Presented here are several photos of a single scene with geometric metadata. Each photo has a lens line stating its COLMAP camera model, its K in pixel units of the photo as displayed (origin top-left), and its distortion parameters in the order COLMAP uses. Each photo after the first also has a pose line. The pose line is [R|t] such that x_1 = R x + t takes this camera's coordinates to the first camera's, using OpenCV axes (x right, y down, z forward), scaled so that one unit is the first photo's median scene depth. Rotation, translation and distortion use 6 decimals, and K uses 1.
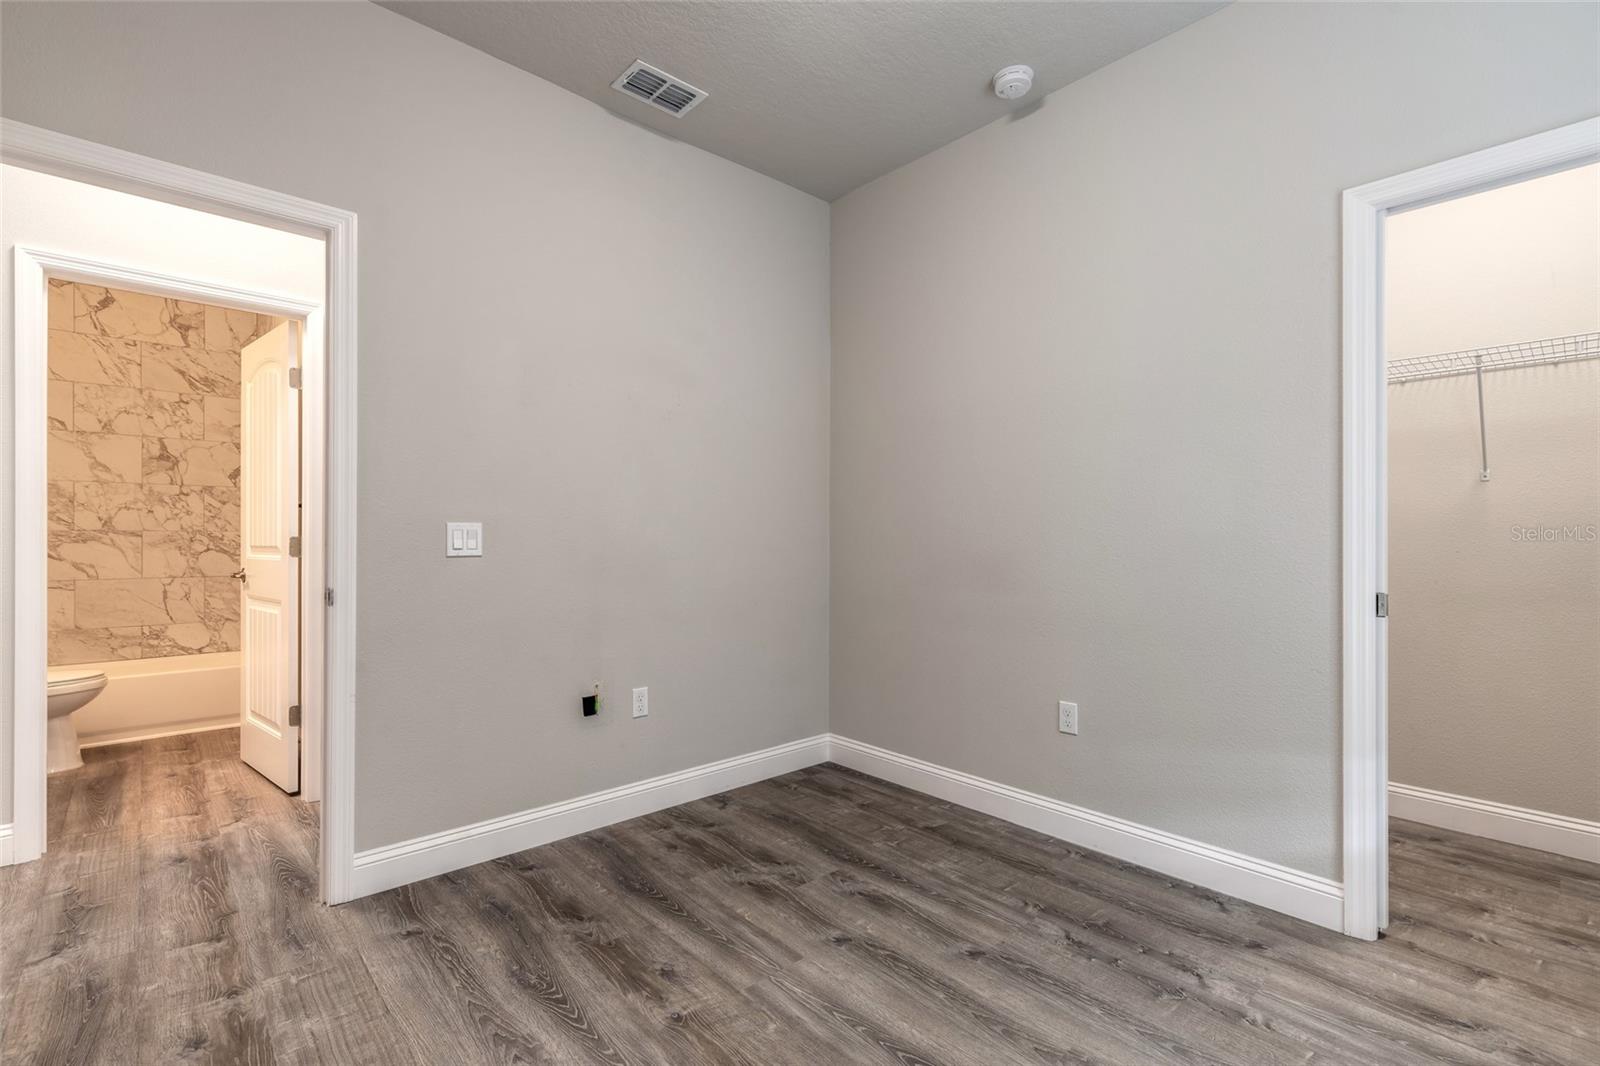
lens RADIAL K [[732.2, 0, 798.7], [0, 732.2, 537.2], [0, 0, 1]] dist [0.005131, -0.000227]
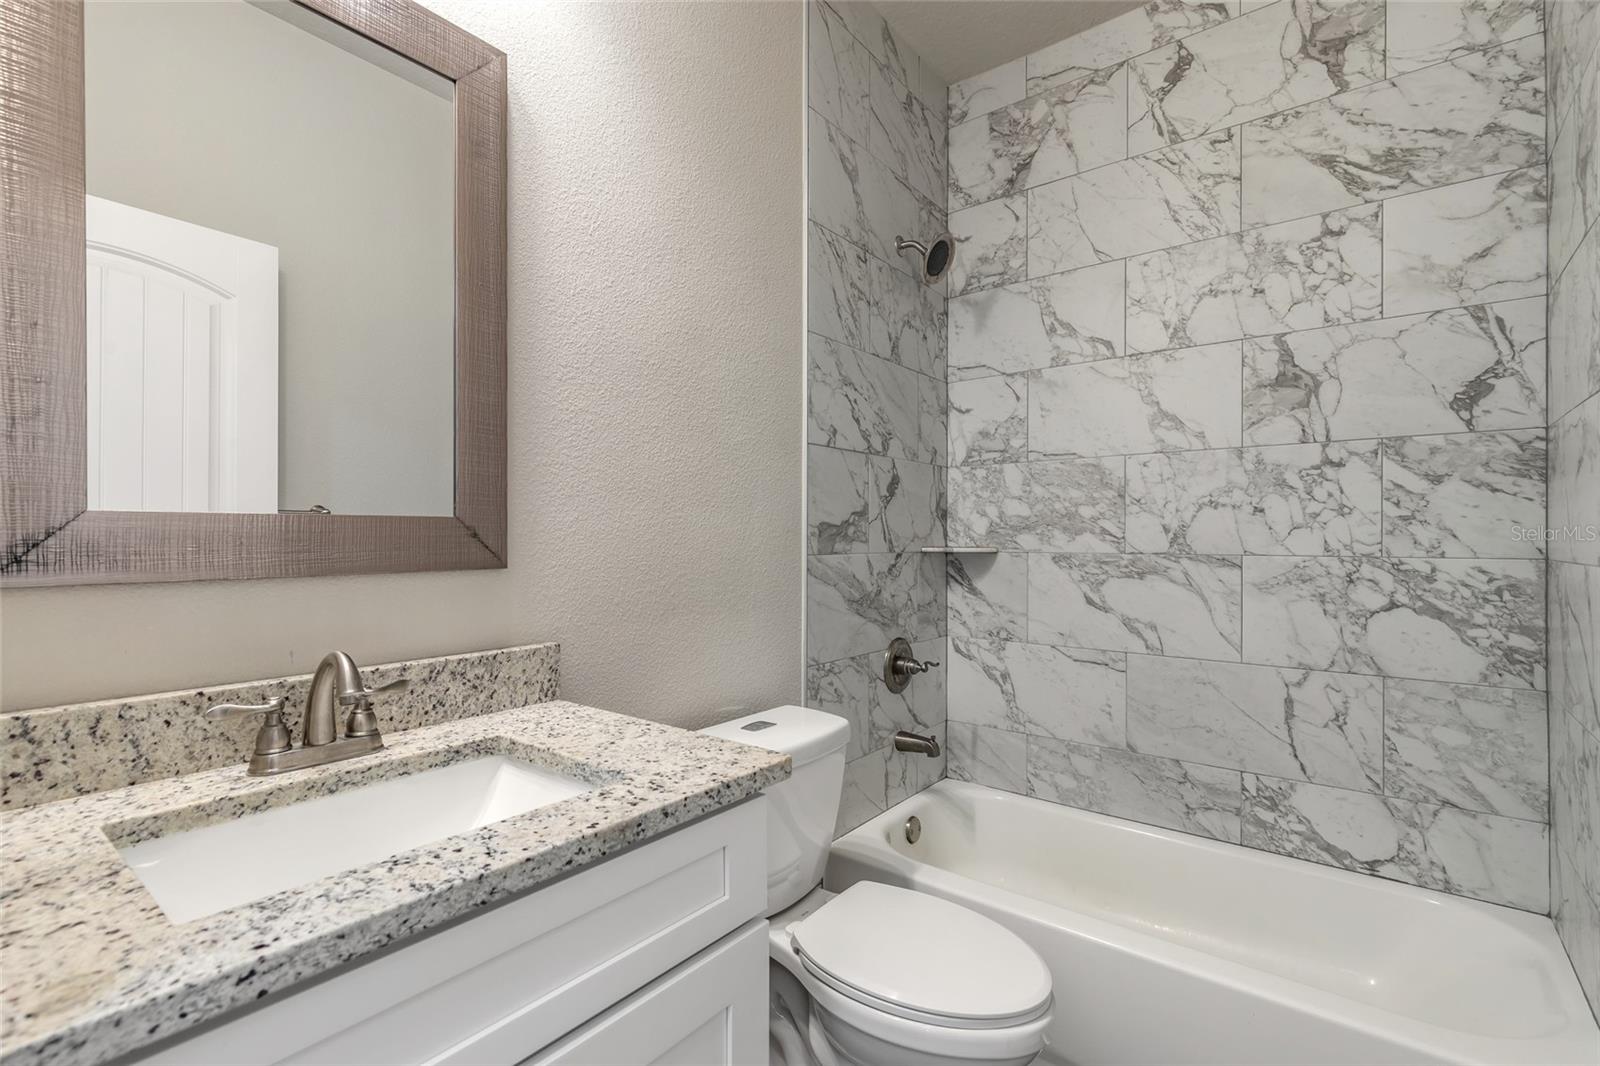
lens RADIAL K [[732.2, 0, 797.8], [0, 732.2, 540.2], [0, 0, 1]] dist [0.005131, -0.000227]
pose [[0.157518, -0.002139, -0.987514, -0.495572], [-0.003823, 0.999989, -0.002775, -0.014933], [0.987509, 0.004212, 0.157508, 0.660216]]
